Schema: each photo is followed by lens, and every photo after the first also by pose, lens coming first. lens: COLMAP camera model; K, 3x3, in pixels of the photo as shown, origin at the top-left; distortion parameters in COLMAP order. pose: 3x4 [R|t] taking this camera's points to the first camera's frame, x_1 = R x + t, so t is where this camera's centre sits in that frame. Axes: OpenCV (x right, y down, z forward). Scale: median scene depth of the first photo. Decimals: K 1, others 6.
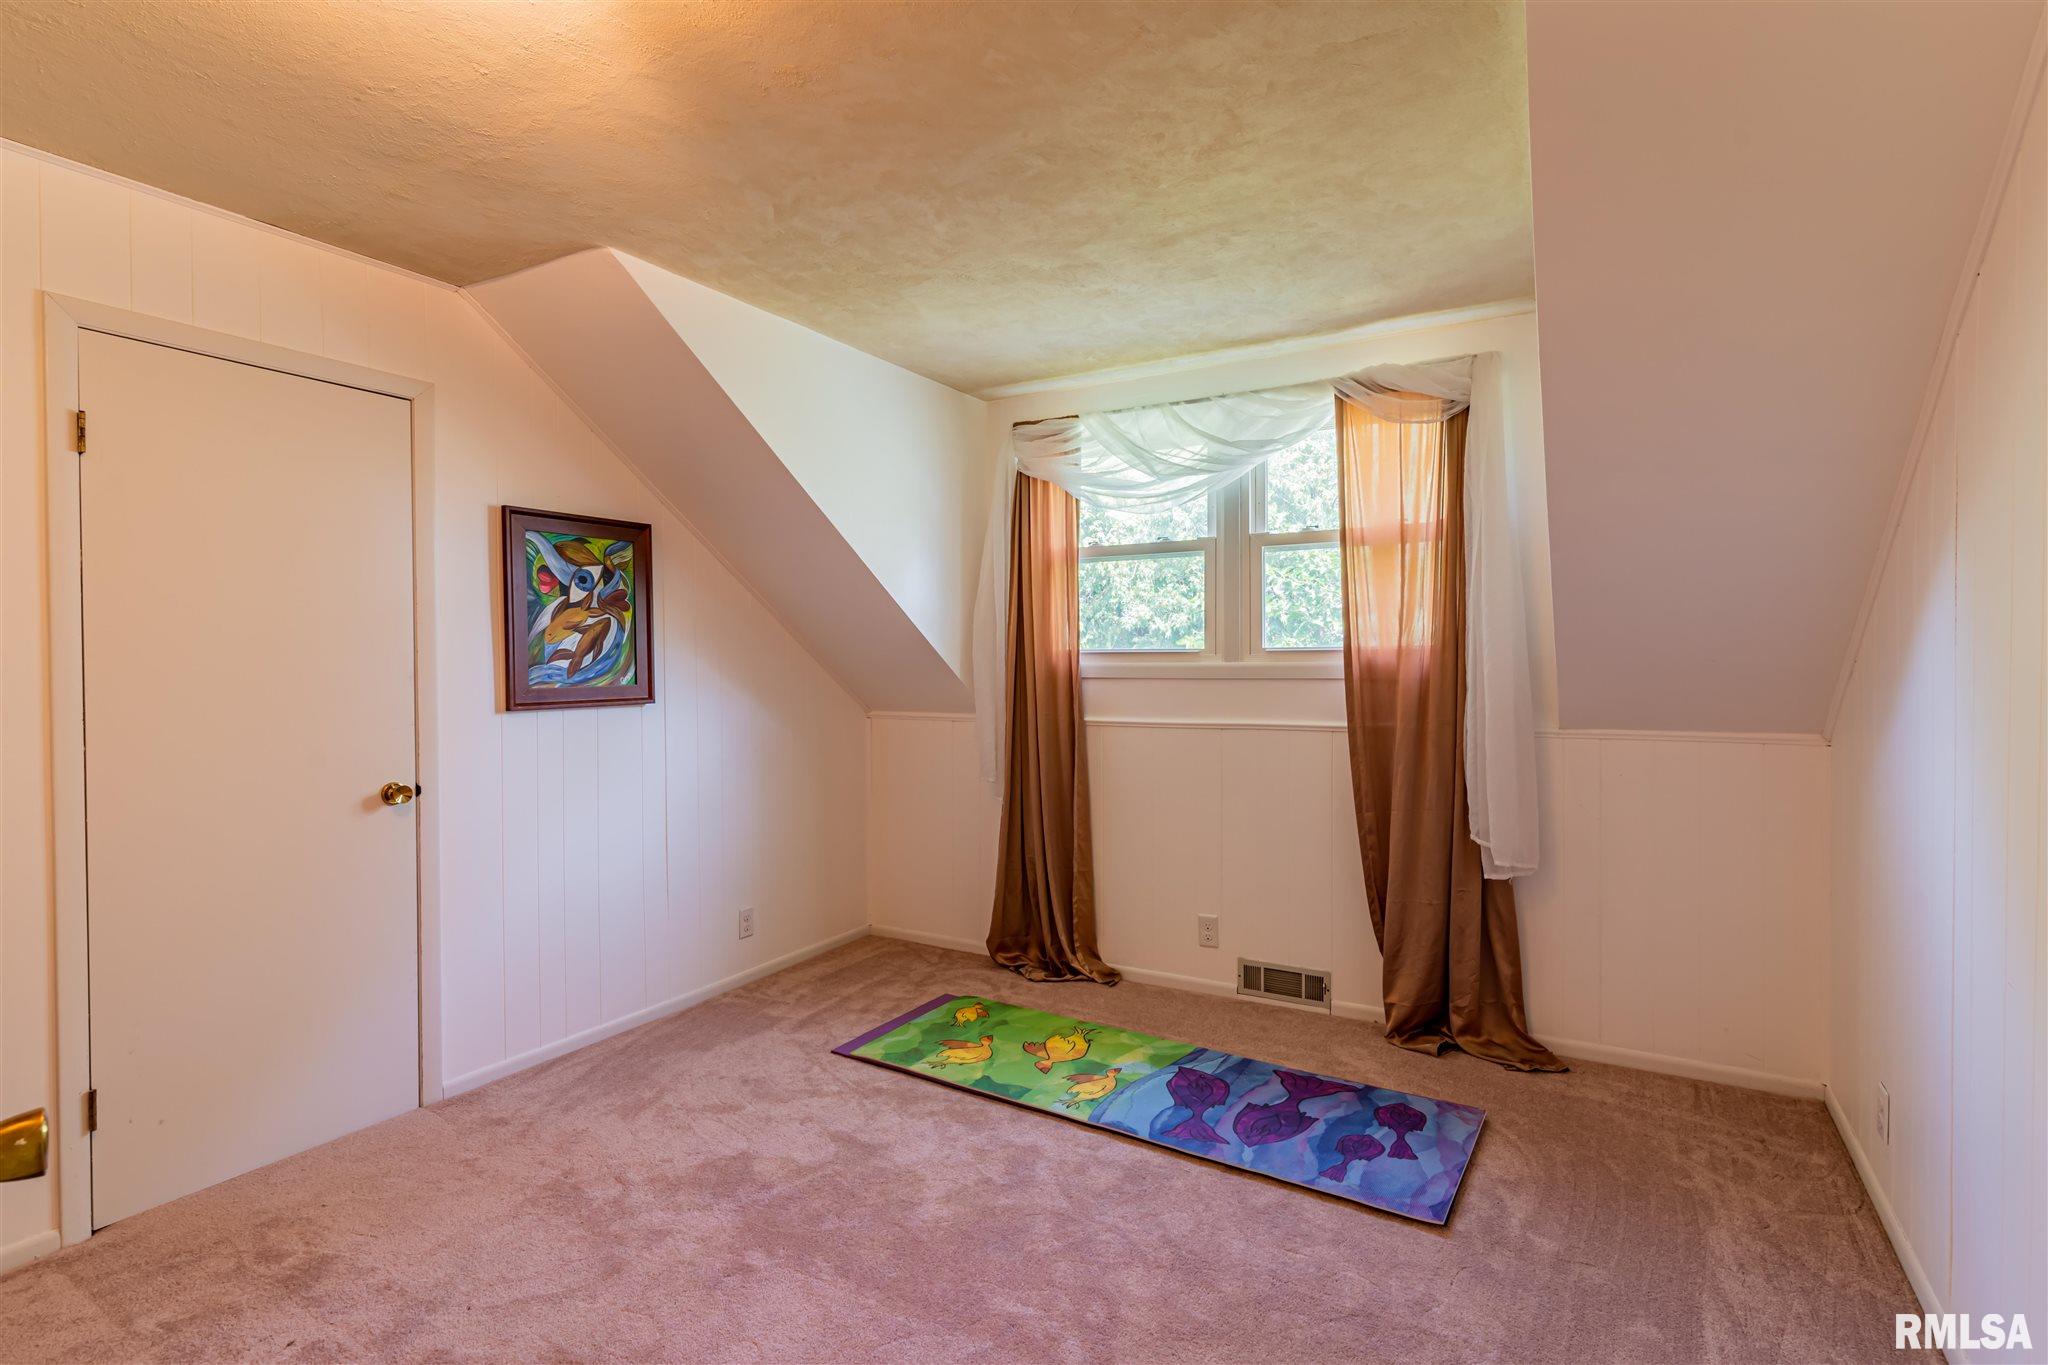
lens RADIAL K [[975.3, 0, 1028.0], [0, 975.3, 675.5], [0, 0, 1]] dist [0.024442, -0.017851]
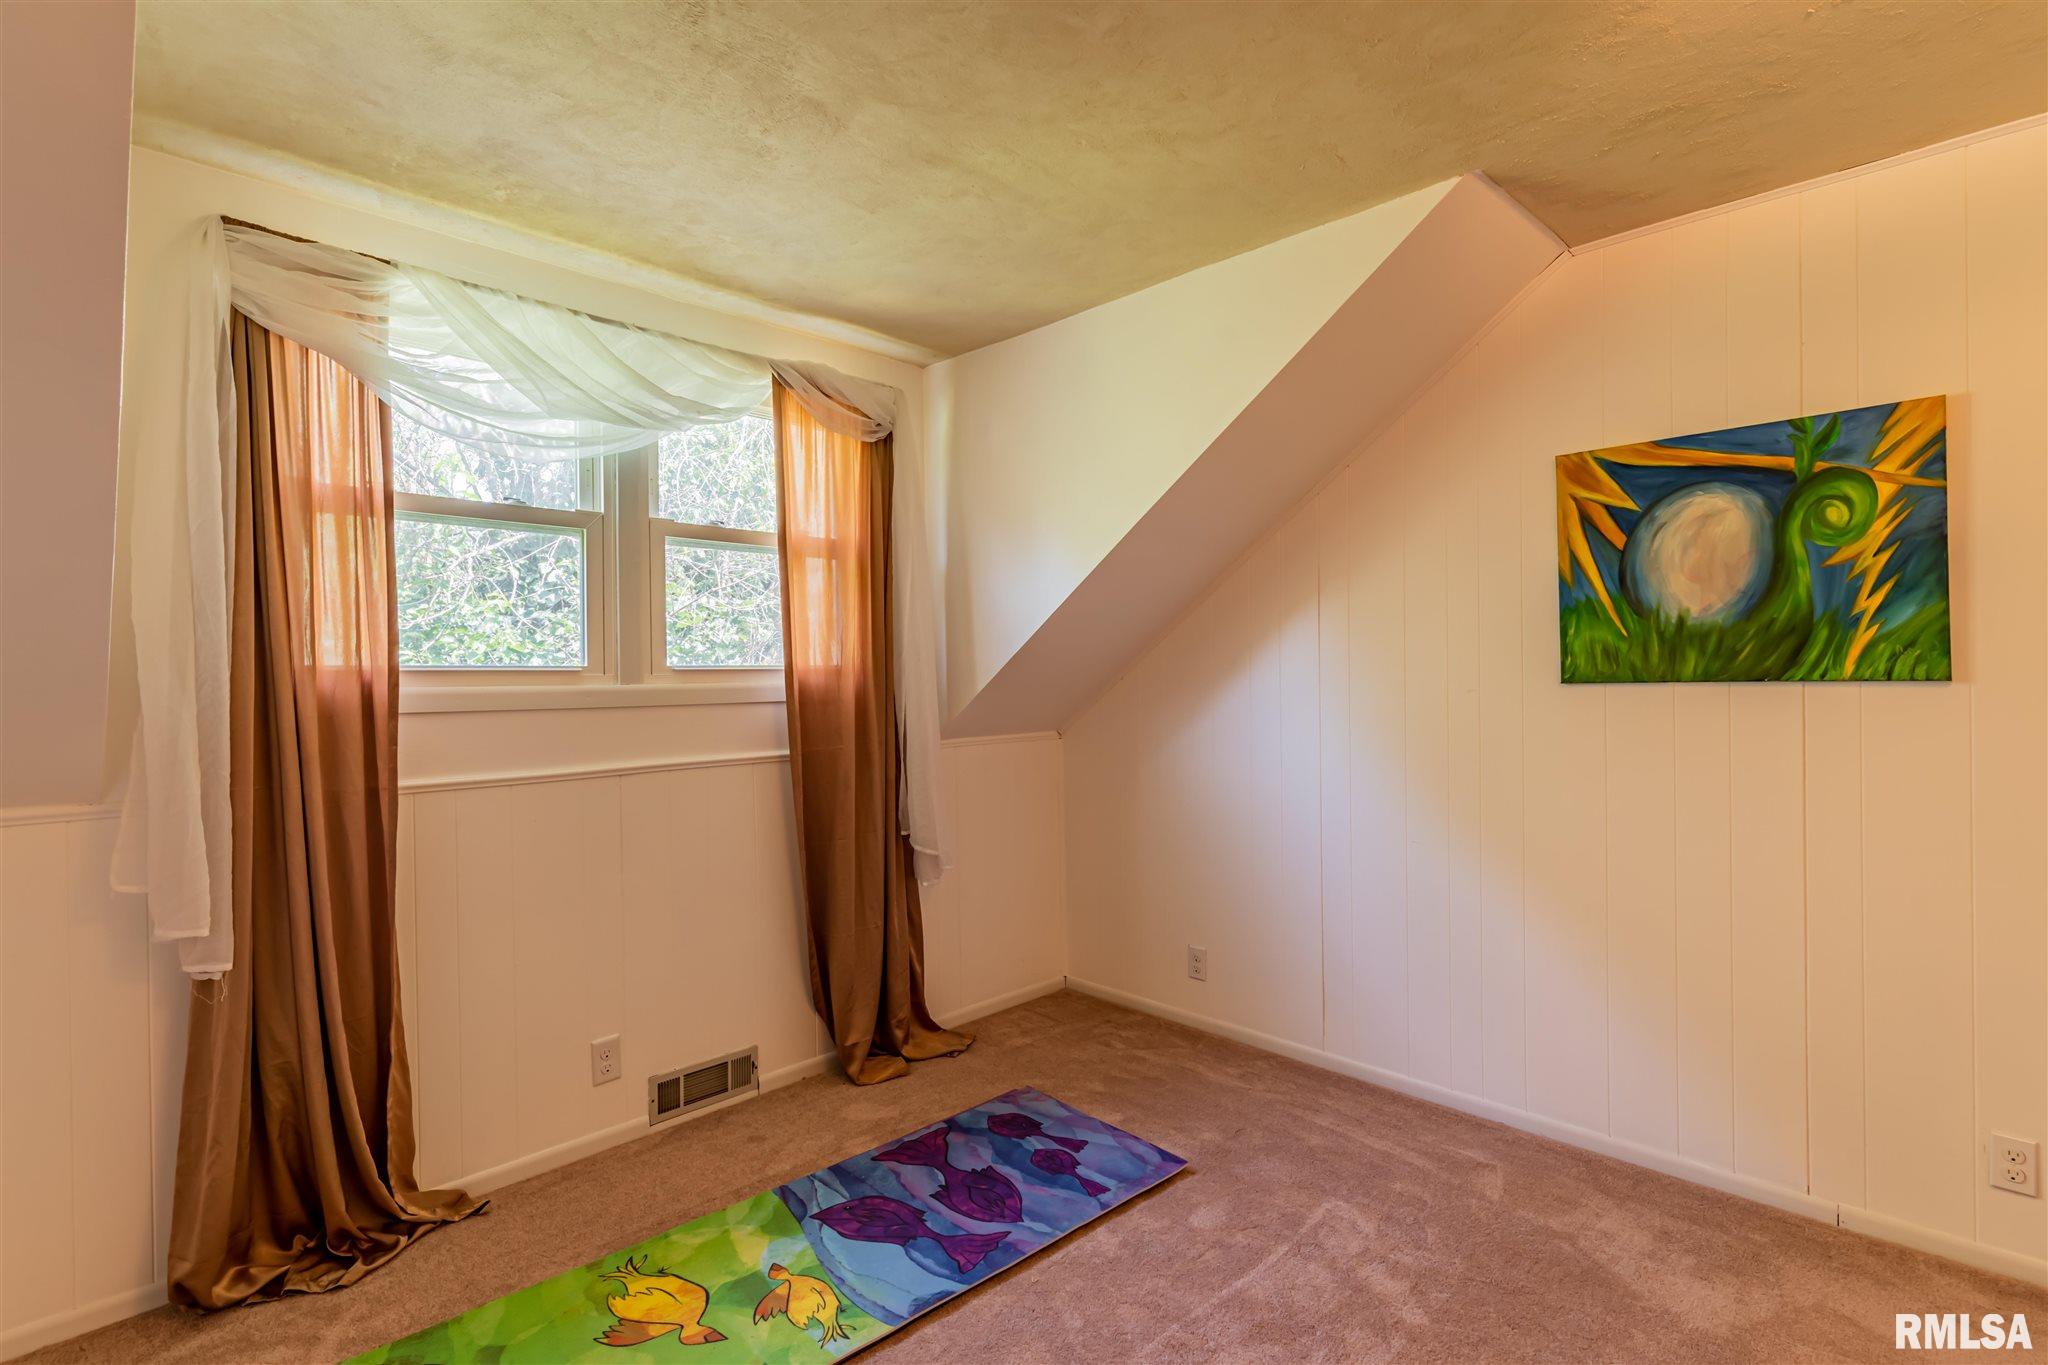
lens RADIAL K [[975.3, 0, 1028.0], [0, 975.3, 675.5], [0, 0, 1]] dist [0.024442, -0.017851]
pose [[0.253280, 0.003405, 0.967387, -0.483227], [0.025432, 0.999625, -0.010177, -0.005692], [-0.967059, 0.027180, 0.253099, 0.570541]]
